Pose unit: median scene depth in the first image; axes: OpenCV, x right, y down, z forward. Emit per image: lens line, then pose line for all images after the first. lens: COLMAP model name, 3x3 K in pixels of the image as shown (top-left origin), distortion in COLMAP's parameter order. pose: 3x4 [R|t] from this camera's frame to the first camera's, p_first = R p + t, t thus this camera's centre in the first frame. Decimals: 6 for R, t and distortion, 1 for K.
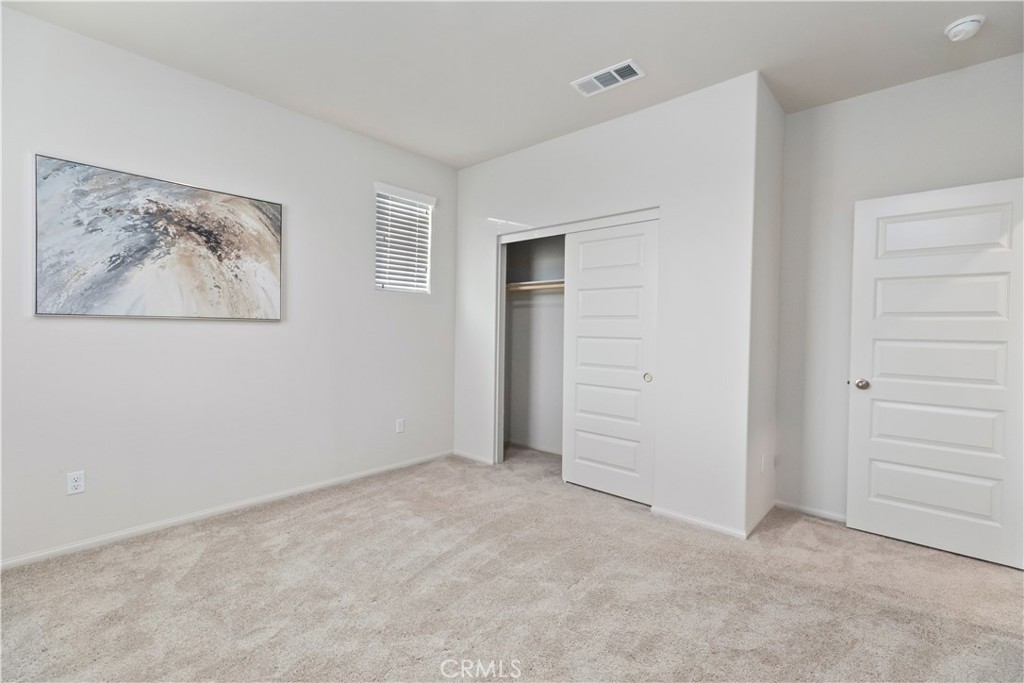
lens RADIAL K [[456.3, 0, 508.3], [0, 456.3, 332.0], [0, 0, 1]] dist [0.000606, -0.000259]
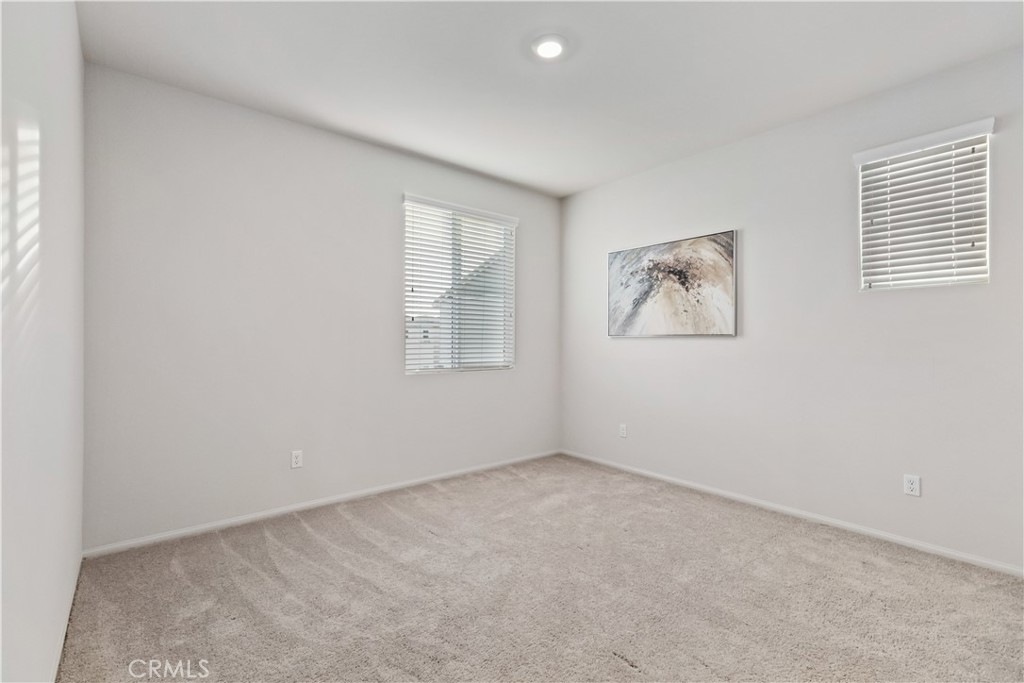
lens RADIAL K [[456.3, 0, 508.3], [0, 456.3, 332.0], [0, 0, 1]] dist [0.000606, -0.000259]
pose [[-0.162507, -0.020139, -0.986502, 0.756998], [-0.001234, 0.999795, -0.020207, -0.012158], [0.986707, -0.002066, -0.162499, 0.722077]]
